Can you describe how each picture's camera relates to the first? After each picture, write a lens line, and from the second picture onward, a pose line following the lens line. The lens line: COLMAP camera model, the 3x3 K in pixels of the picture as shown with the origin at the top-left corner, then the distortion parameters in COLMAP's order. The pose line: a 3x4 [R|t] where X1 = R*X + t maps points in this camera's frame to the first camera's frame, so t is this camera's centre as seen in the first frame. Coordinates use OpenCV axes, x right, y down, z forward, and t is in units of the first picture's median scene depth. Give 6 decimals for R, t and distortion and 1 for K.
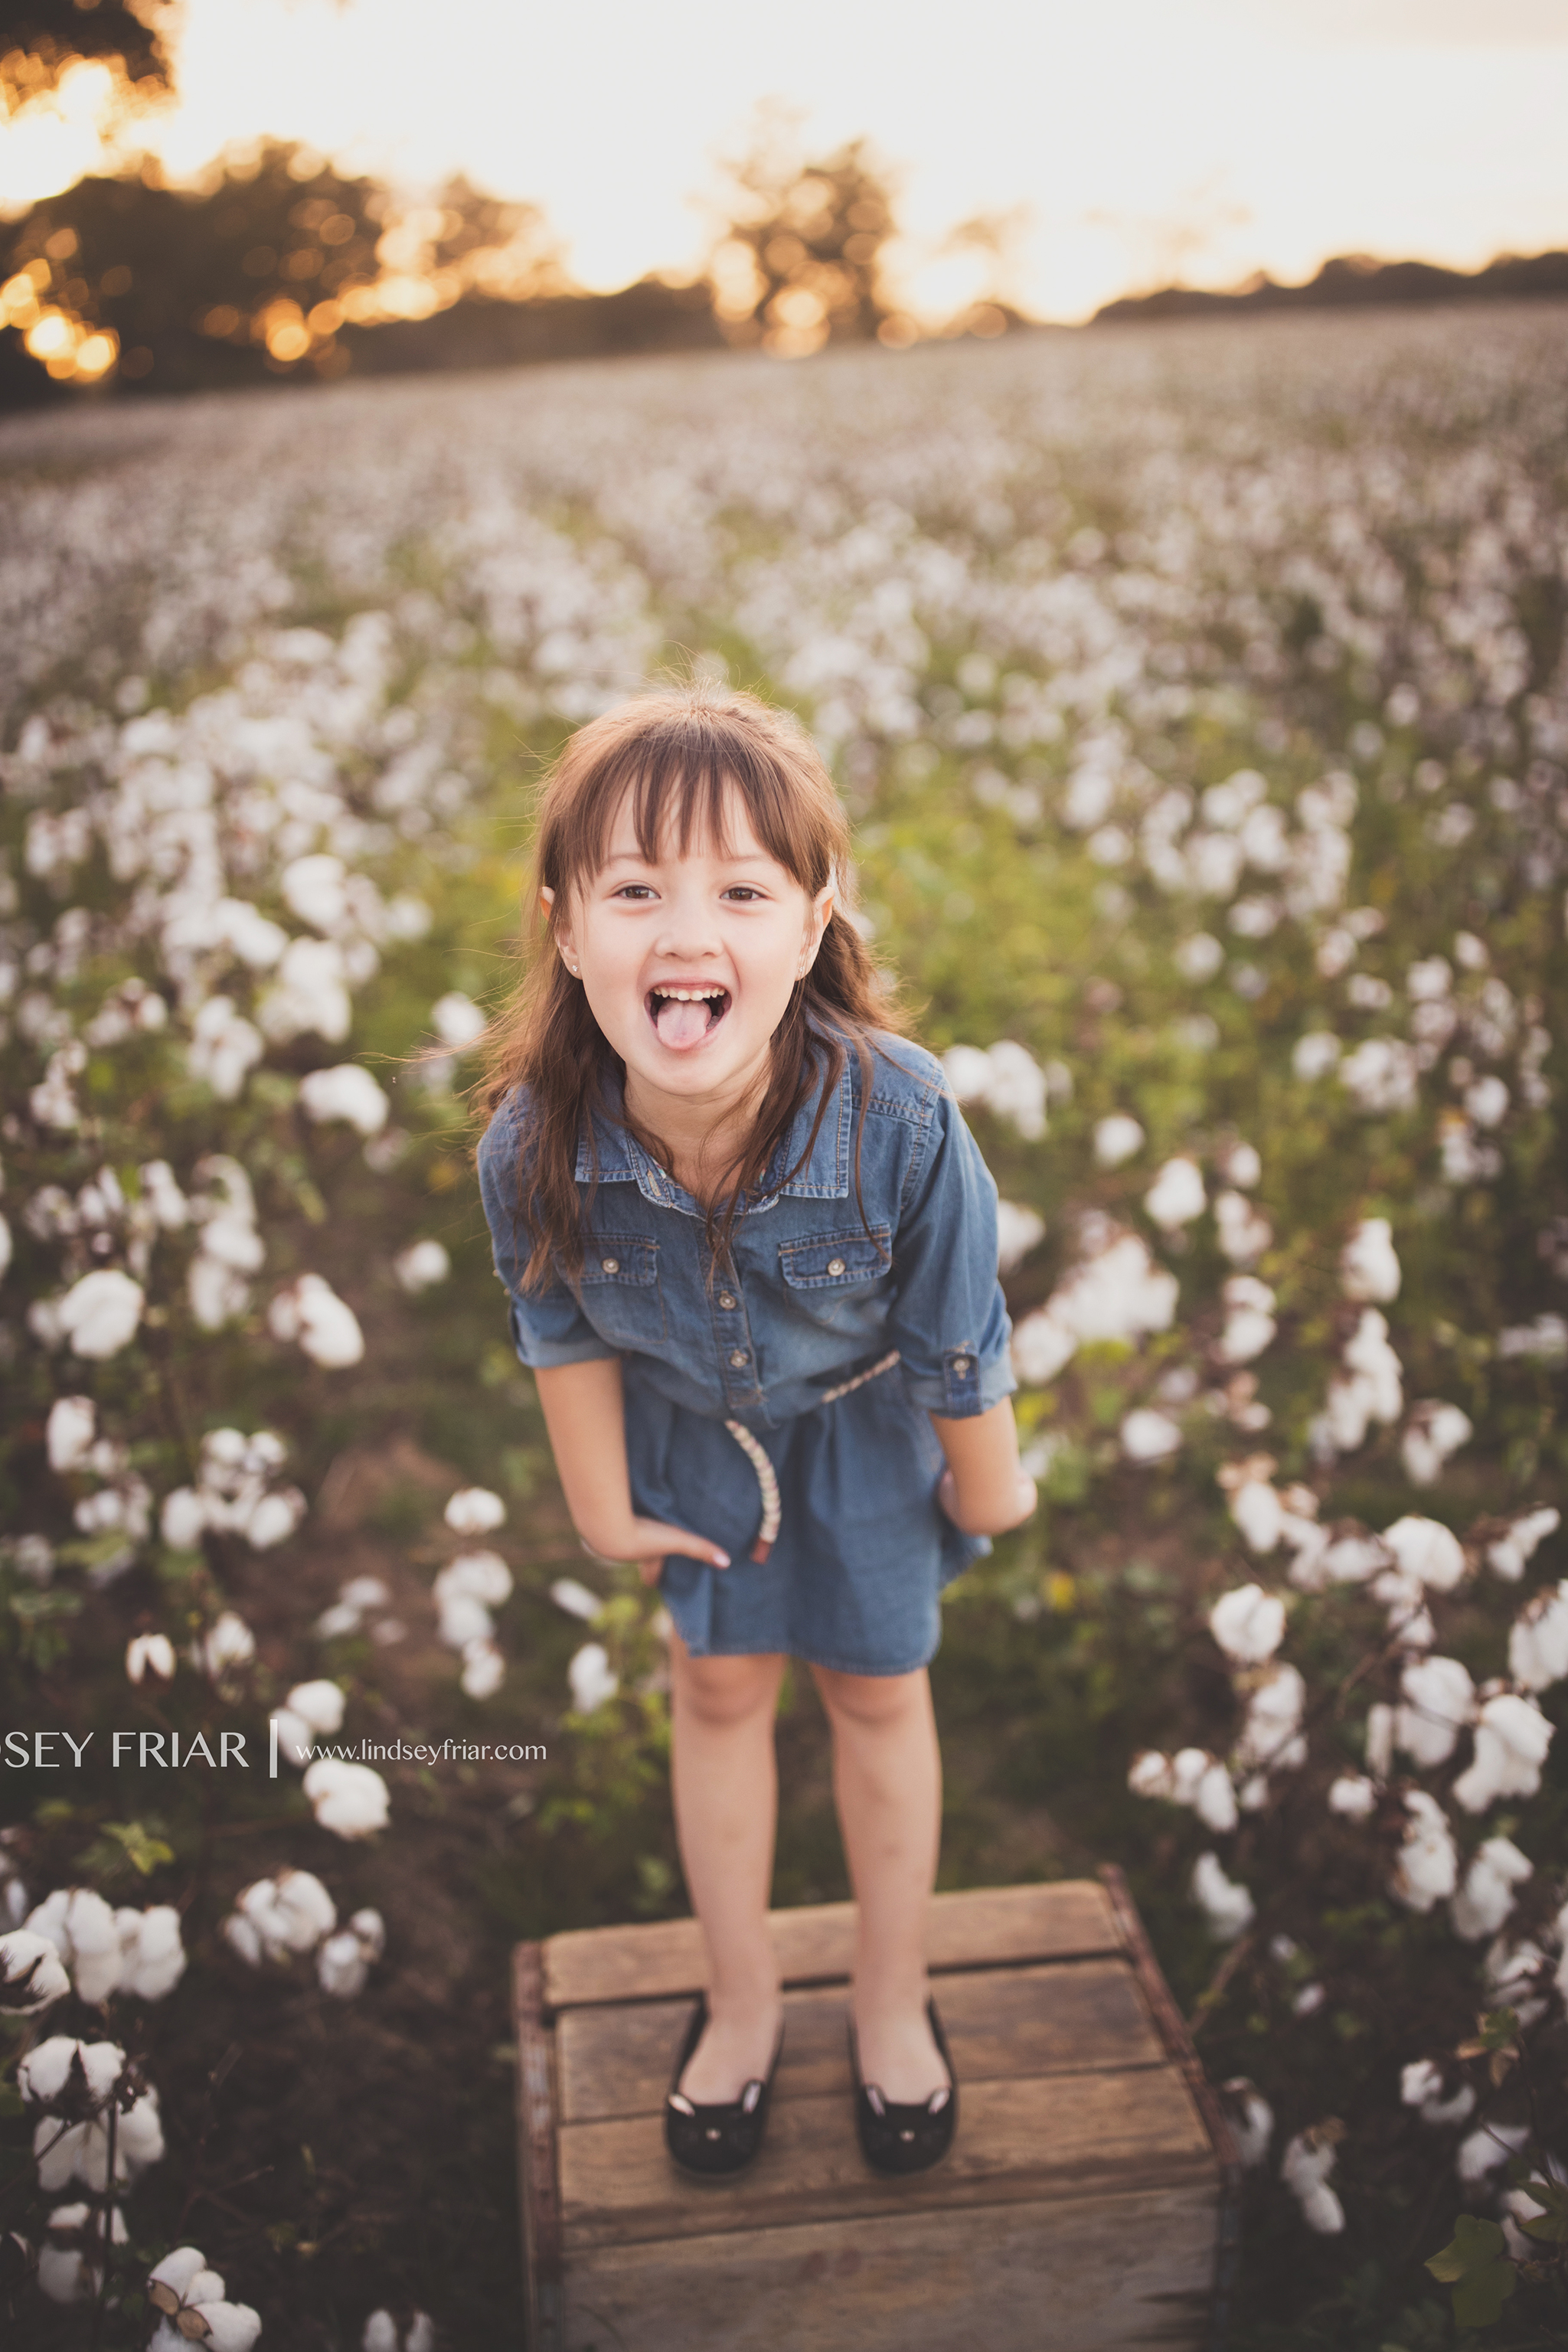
lens RADIAL K [[2365.1, 0, 784.0], [0, 2365.1, 1176.0], [0, 0, 1]] dist [0.004063, -0.010562]
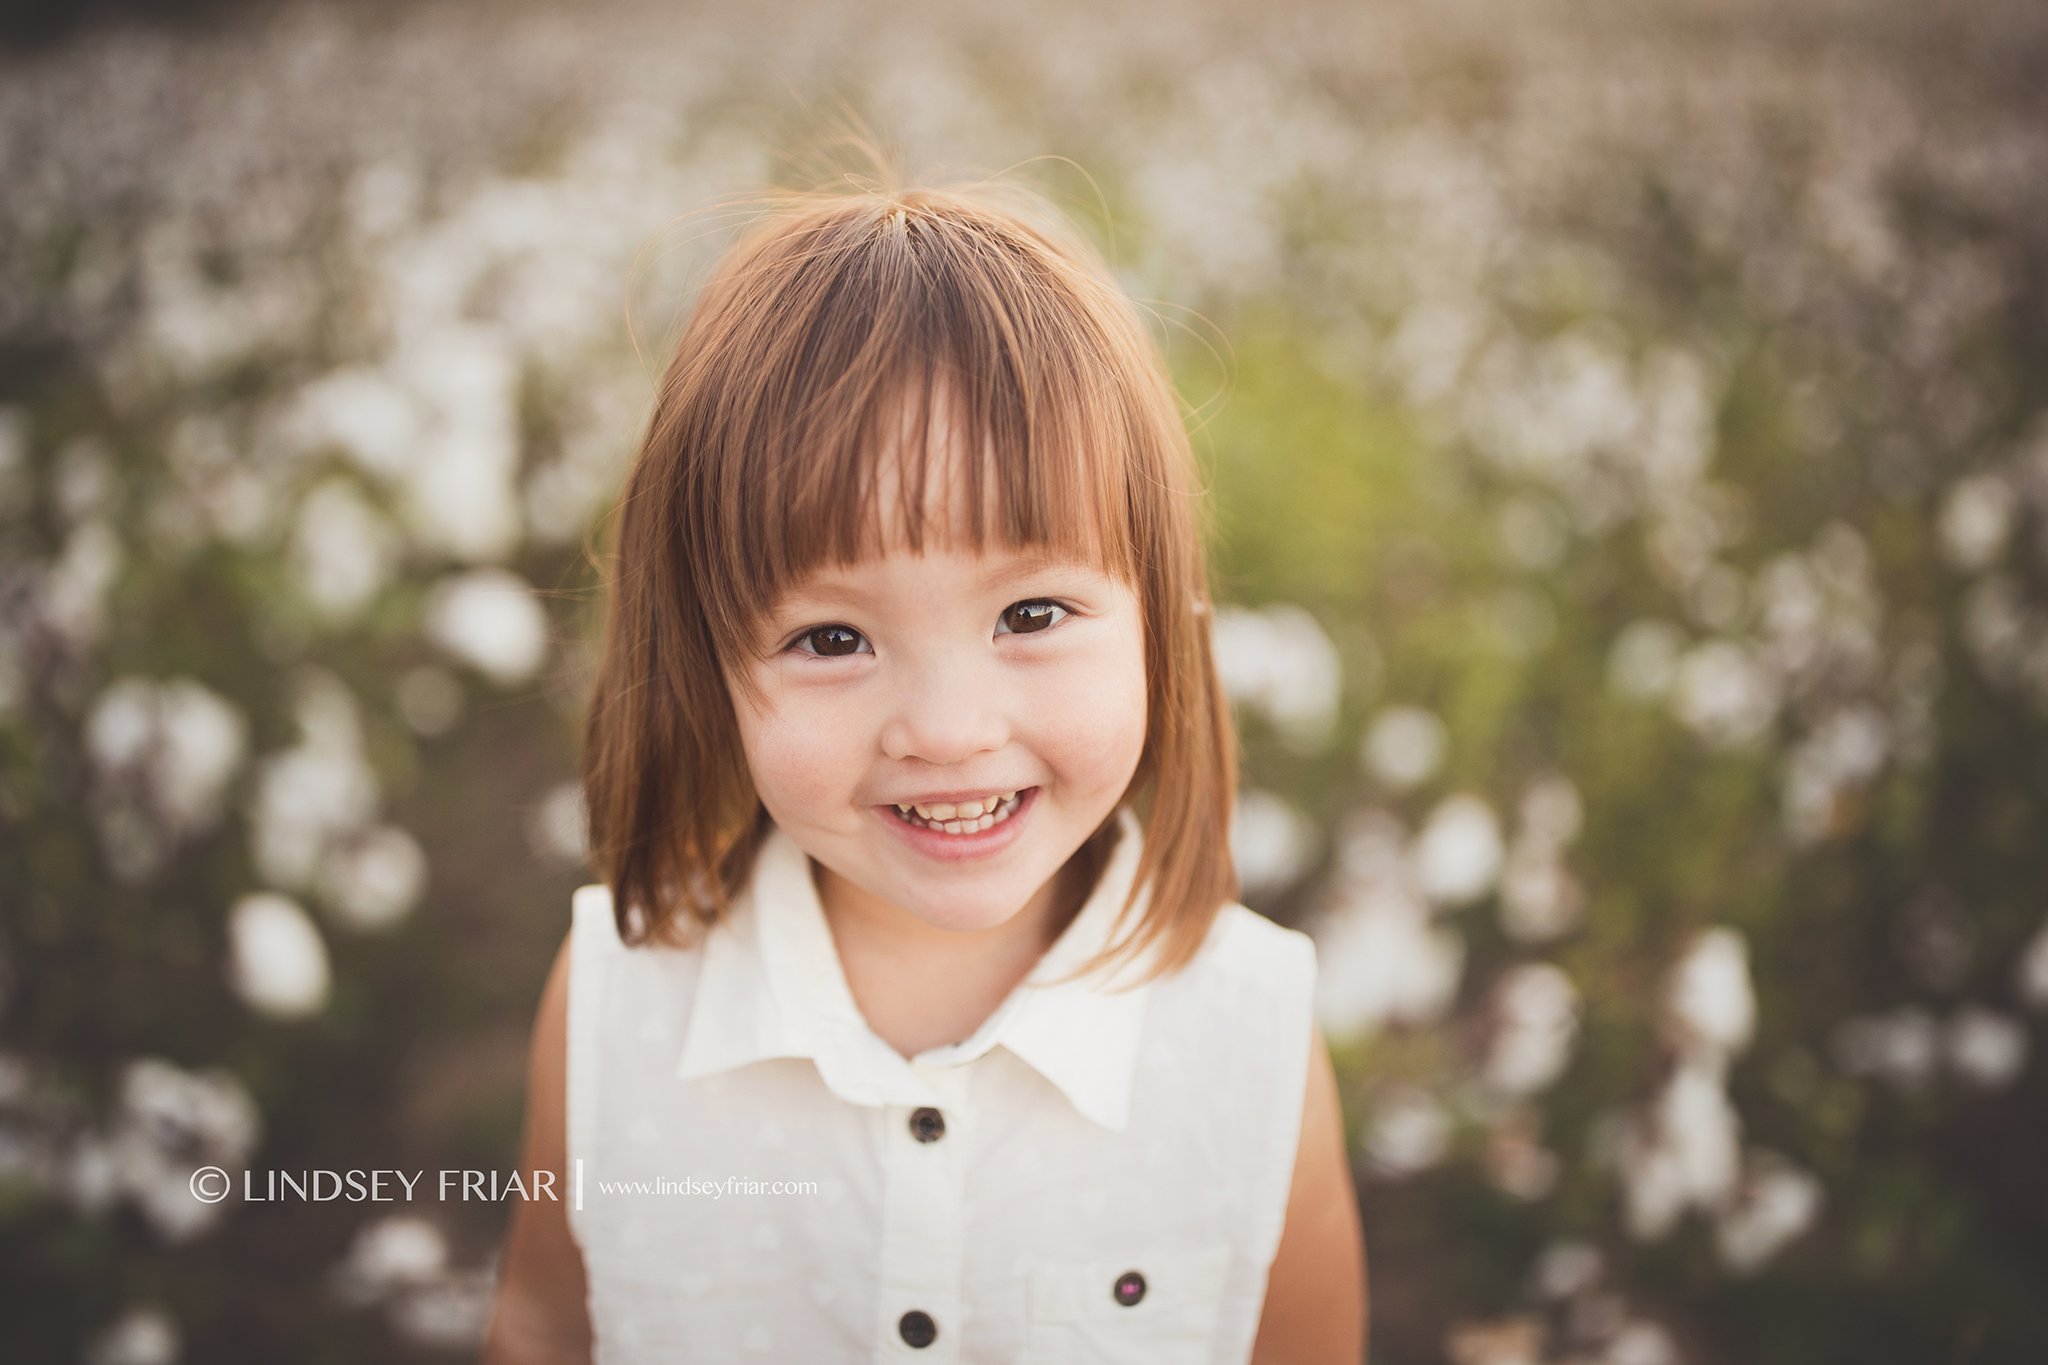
lens RADIAL K [[2056.0, 0, 1024.0], [0, 2056.0, 682.5], [0, 0, 1]] dist [-0.006314, 0.005083]
pose [[0.993956, 0.087610, -0.066146, 0.052441], [-0.087454, 0.996155, 0.005263, -0.030636], [0.066353, 0.000553, 0.997796, 0.255742]]
